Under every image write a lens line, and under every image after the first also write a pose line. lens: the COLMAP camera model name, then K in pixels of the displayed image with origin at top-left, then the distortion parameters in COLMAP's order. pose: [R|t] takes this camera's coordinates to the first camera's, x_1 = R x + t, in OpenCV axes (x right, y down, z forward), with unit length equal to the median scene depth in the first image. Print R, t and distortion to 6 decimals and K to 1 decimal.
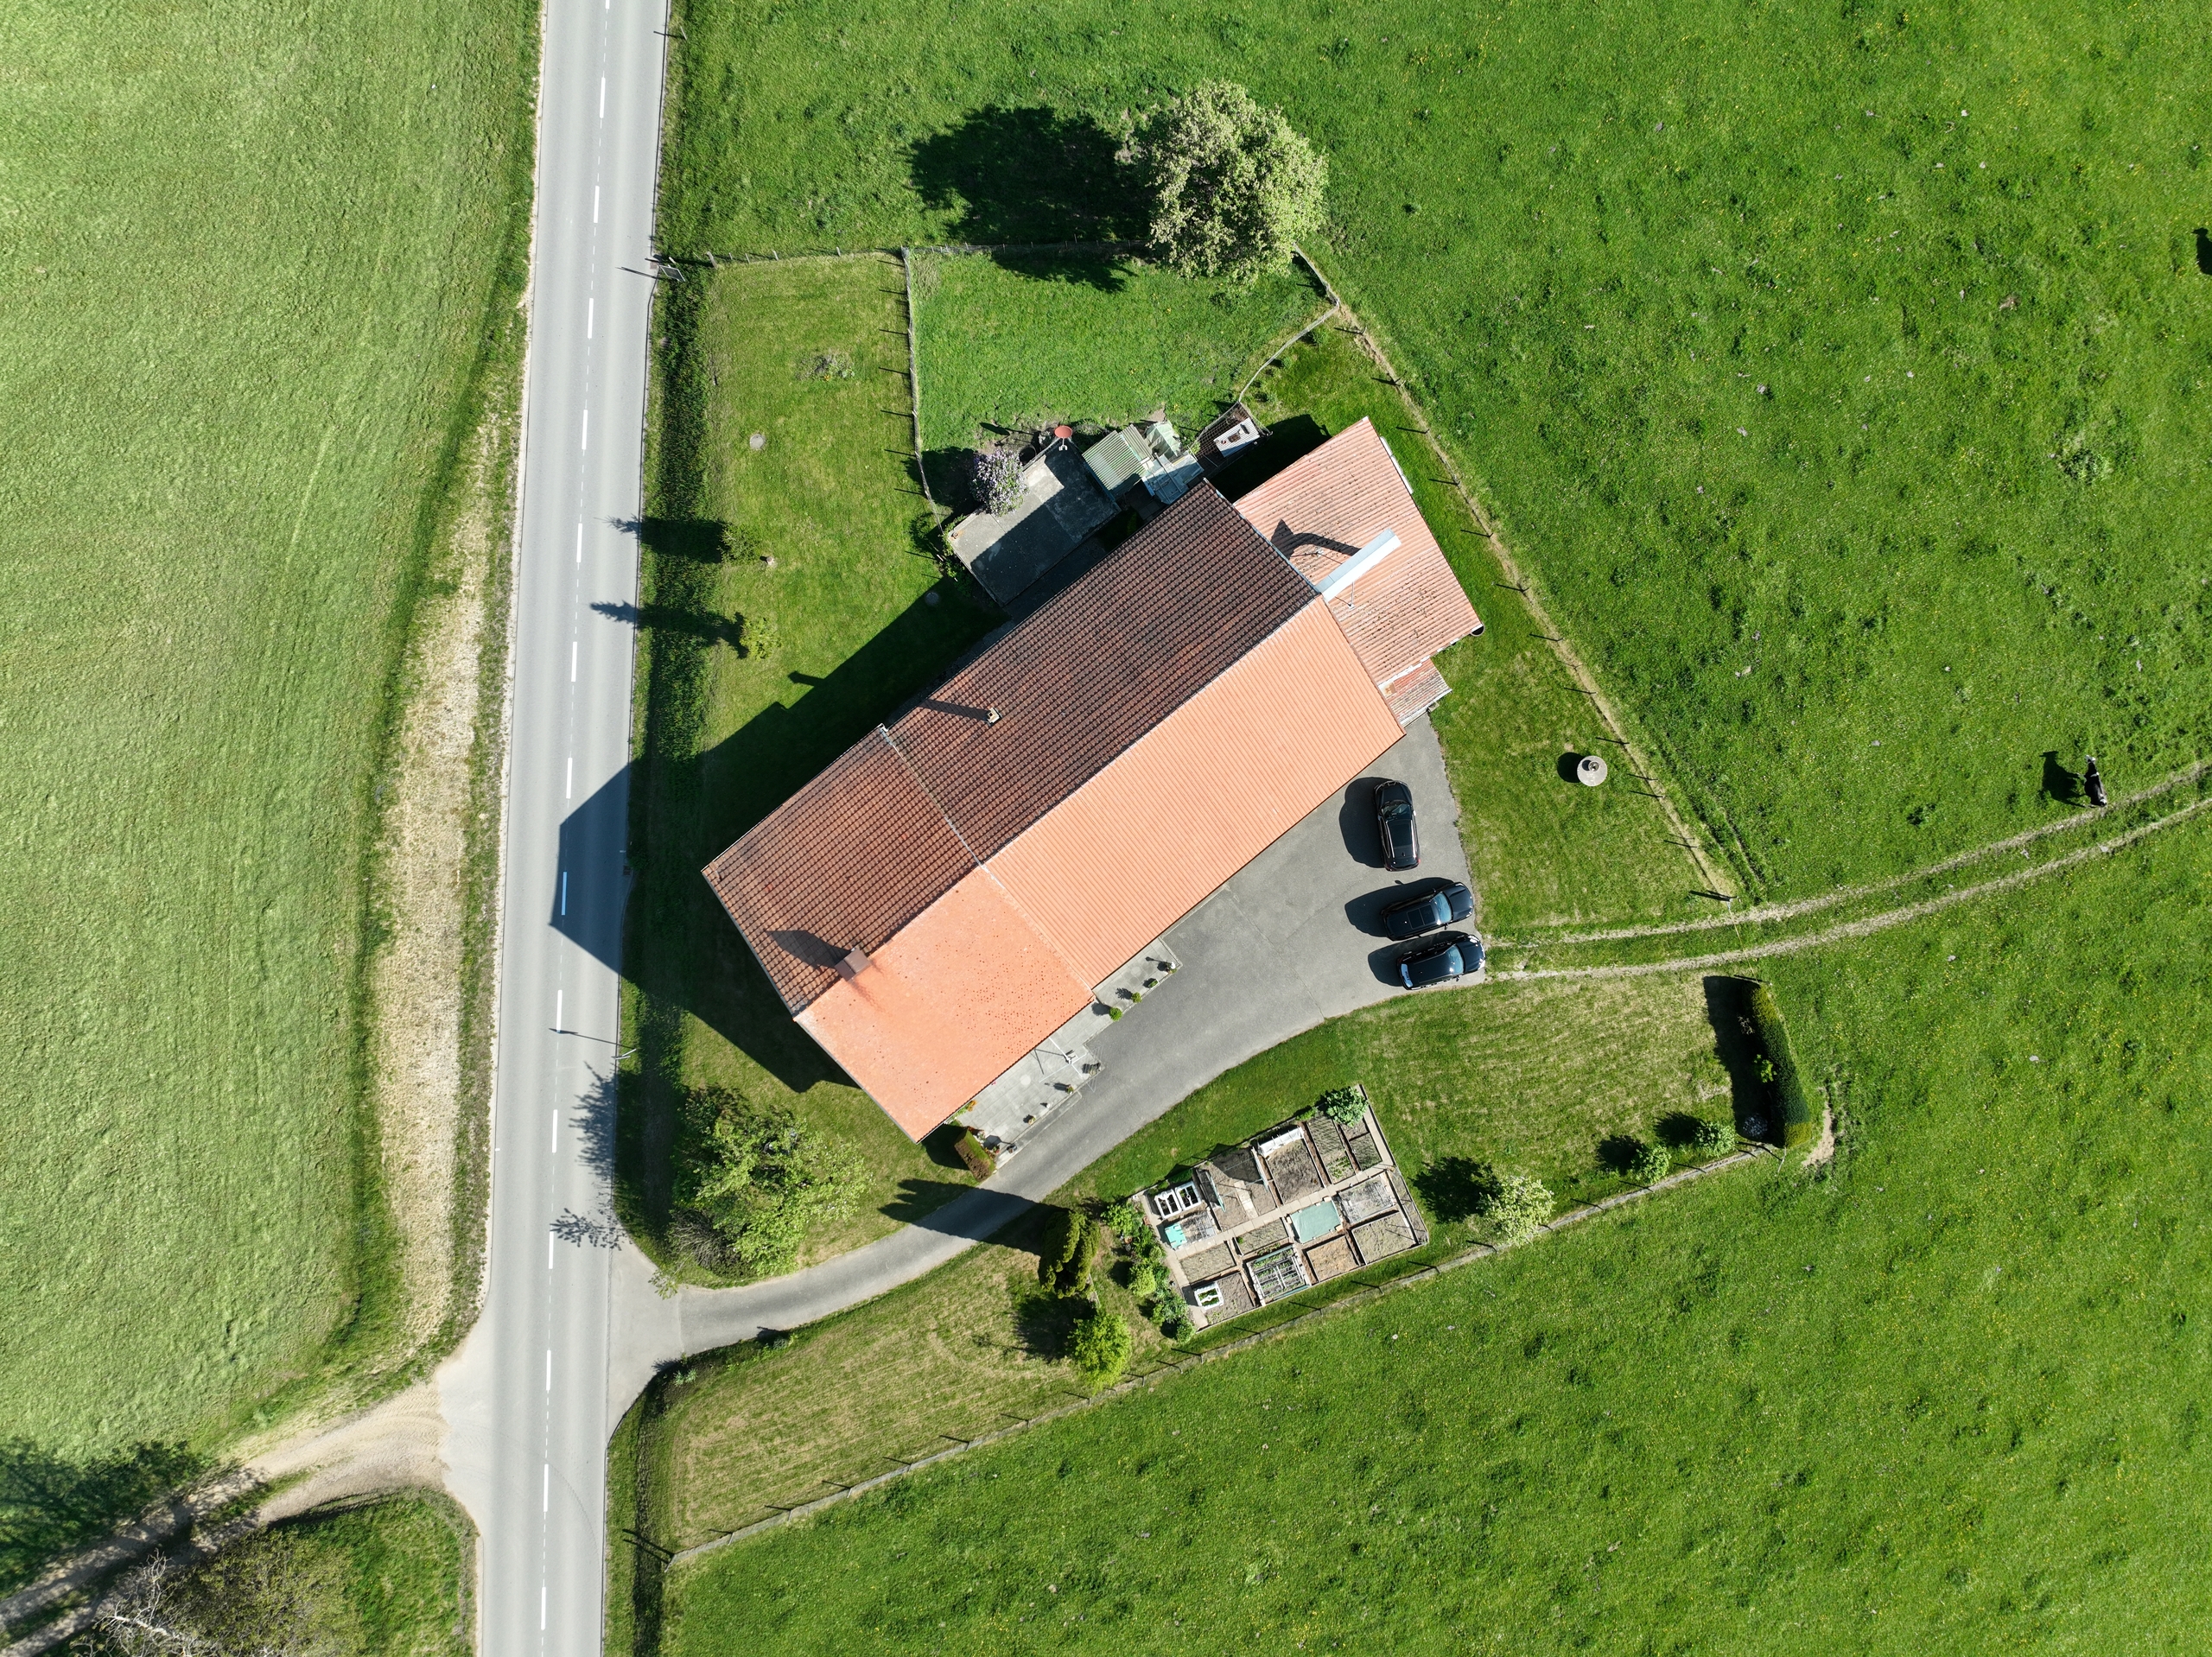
lens RADIAL K [[1547.2, 0, 1108.7], [0, 1547.2, 831.8], [0, 0, 1]] dist [0.006074, 0.005877]
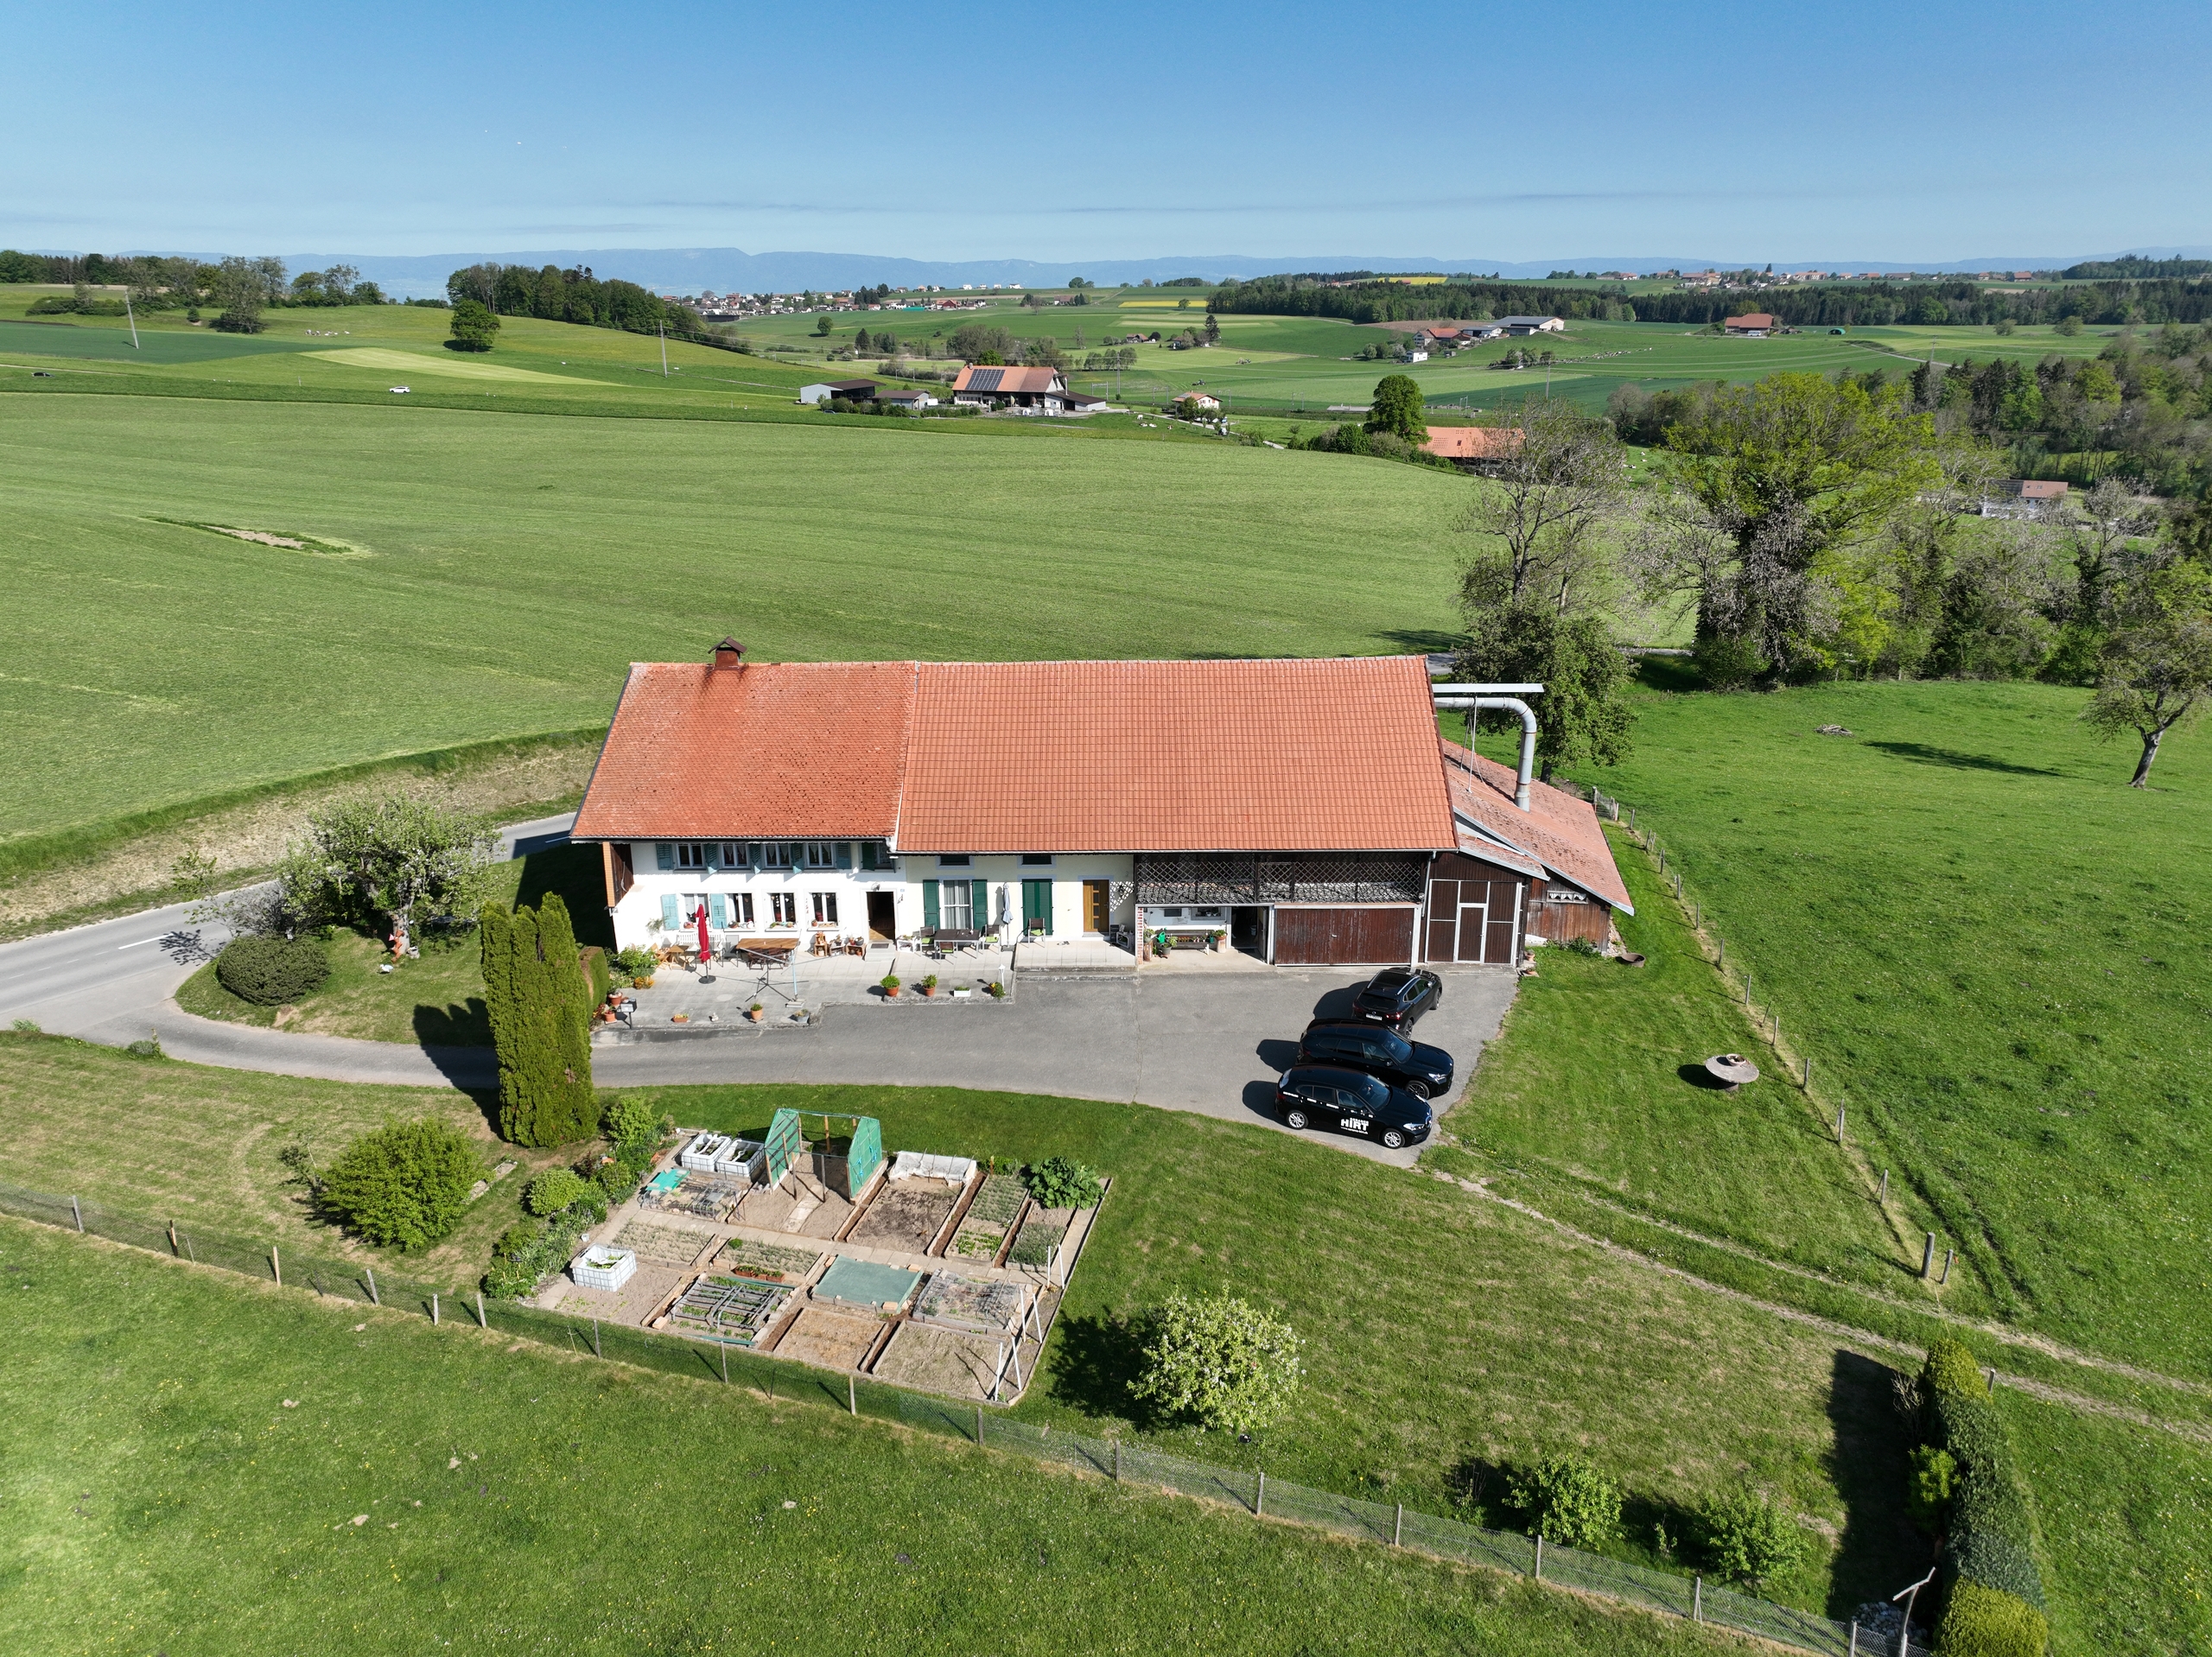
lens RADIAL K [[1547.2, 0, 1108.7], [0, 1547.2, 831.8], [0, 0, 1]] dist [0.006074, 0.005877]
pose [[0.782675, 0.209072, -0.586266, 0.453666], [-0.622381, 0.251004, -0.741377, 0.534117], [-0.007846, 0.945138, 0.326577, 0.710550]]
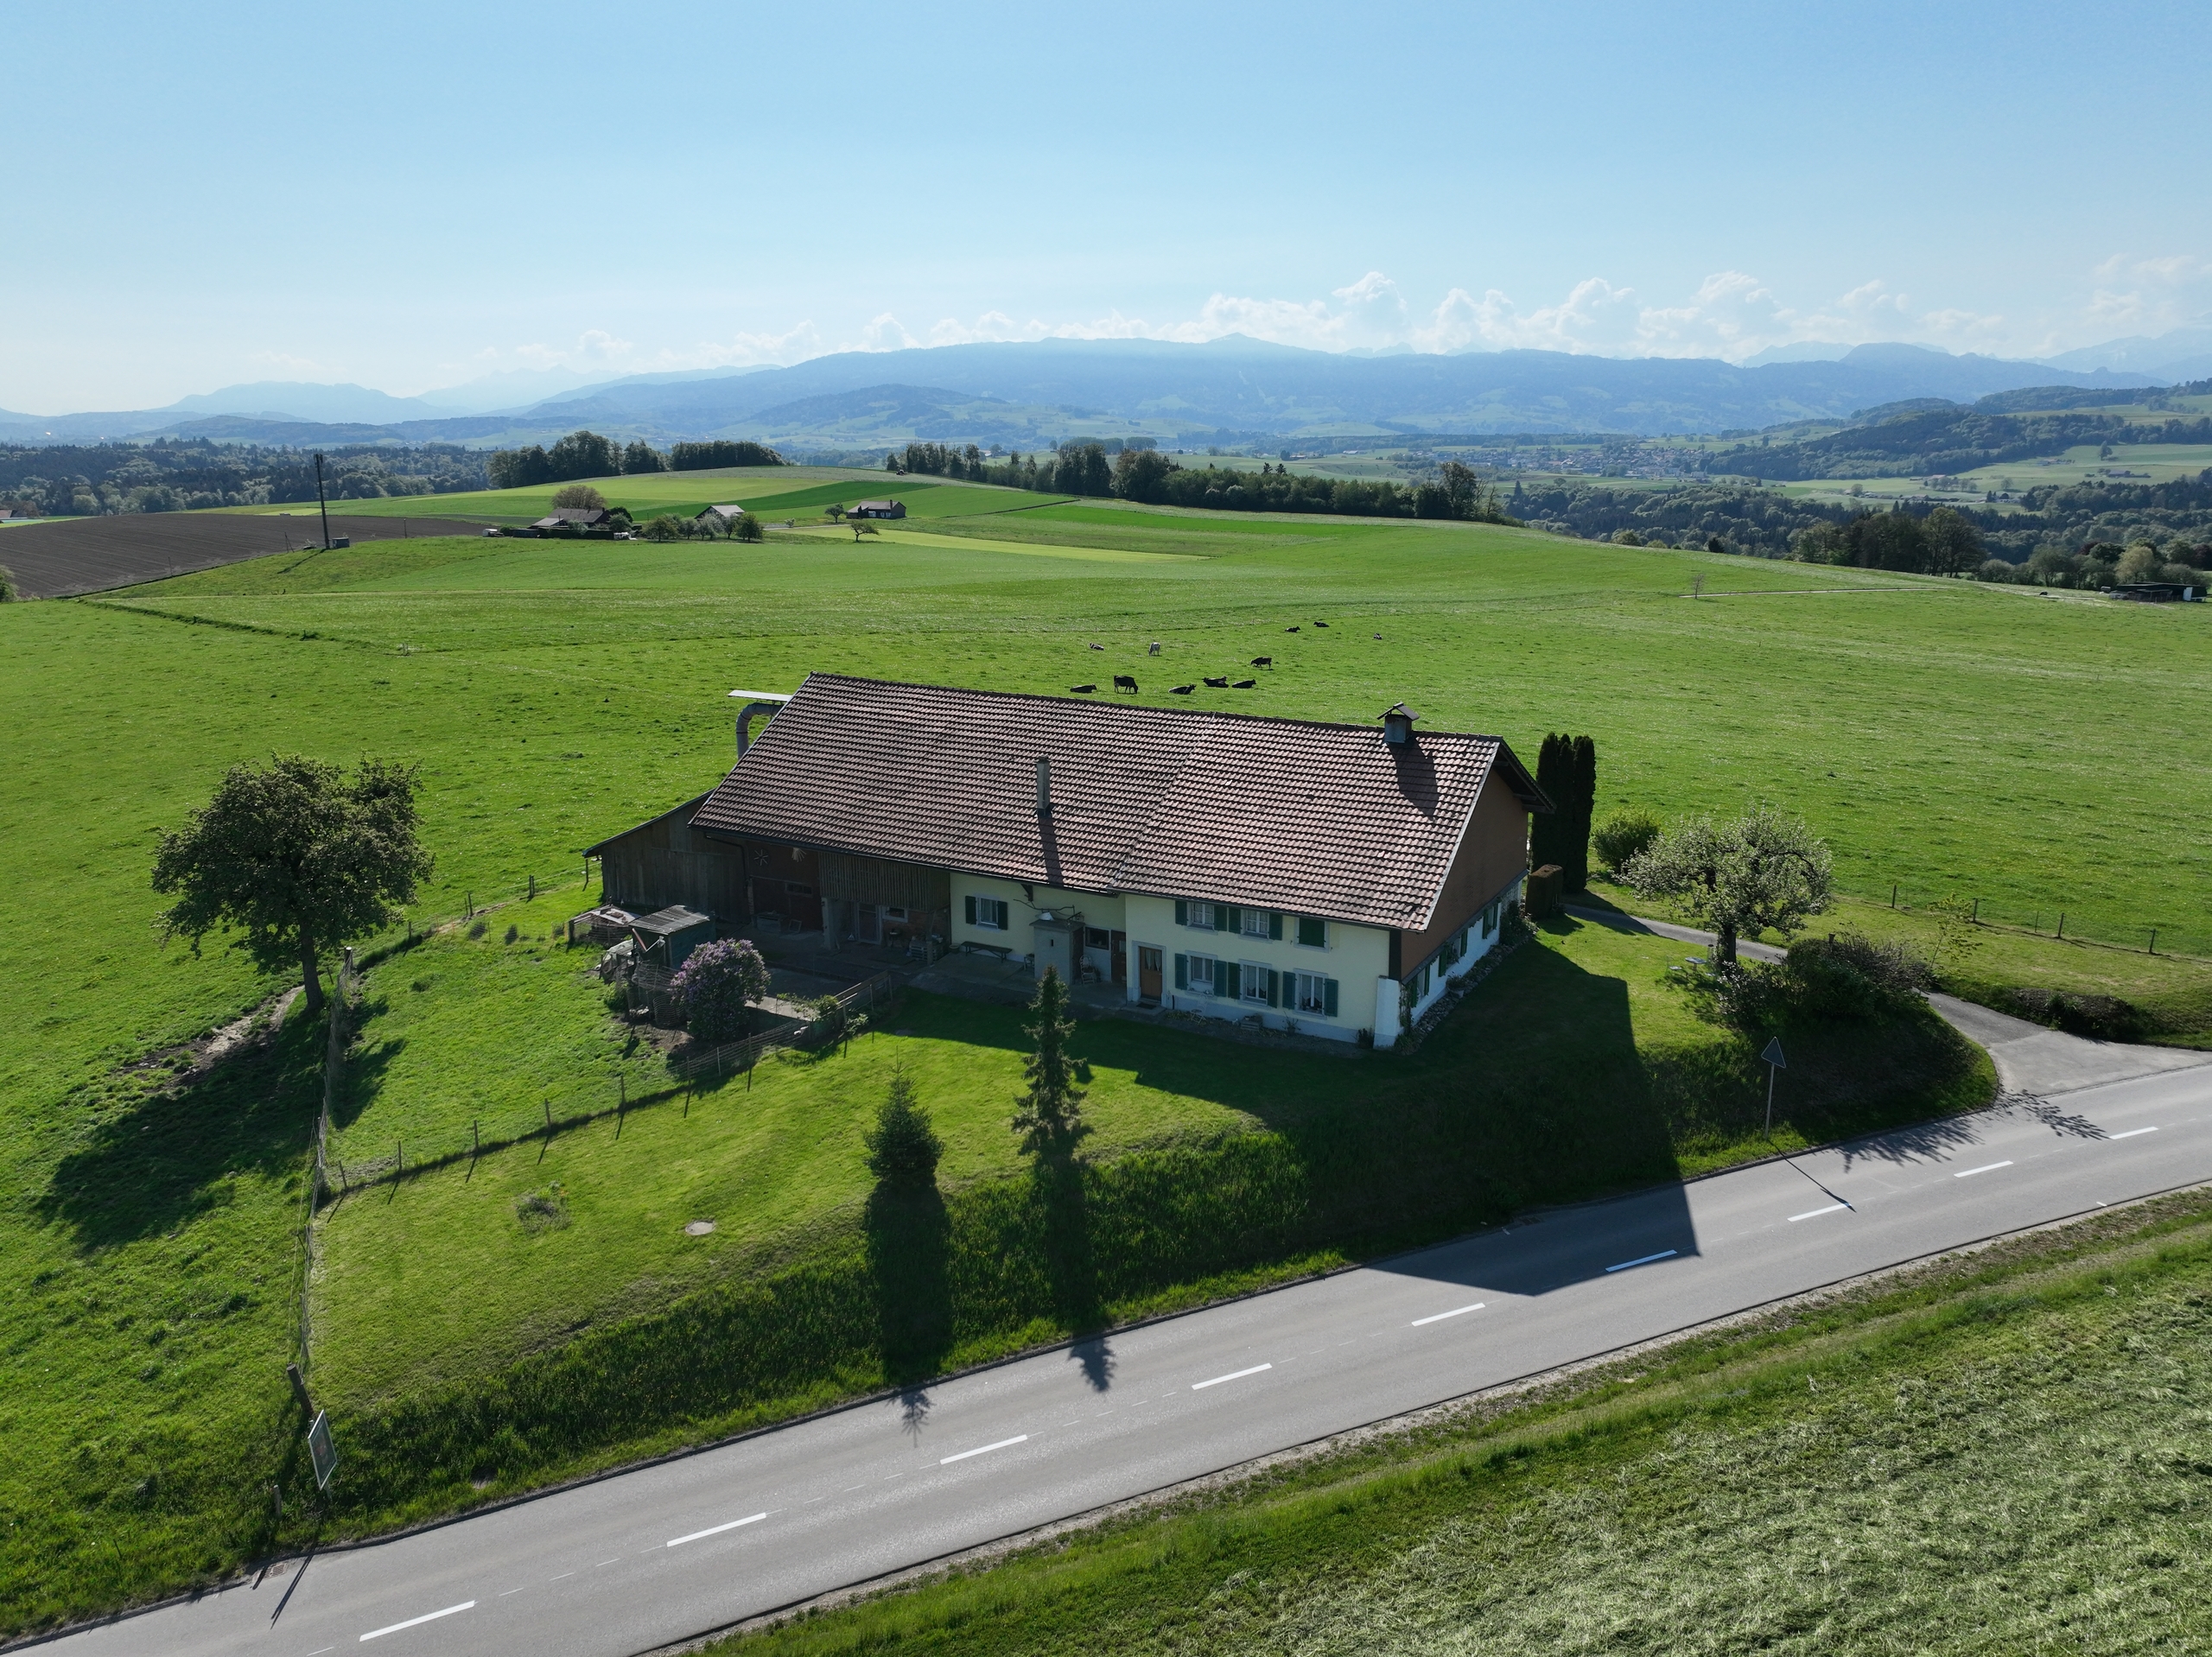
lens RADIAL K [[1549.2, 0, 1114.3], [0, 1549.2, 827.9], [0, 0, 1]] dist [-0.014344, 0.035890]
pose [[-0.382940, -0.232514, 0.894033, -0.728538], [0.923688, -0.109535, 0.367155, -0.302997], [0.012559, 0.966405, 0.256715, 0.739413]]
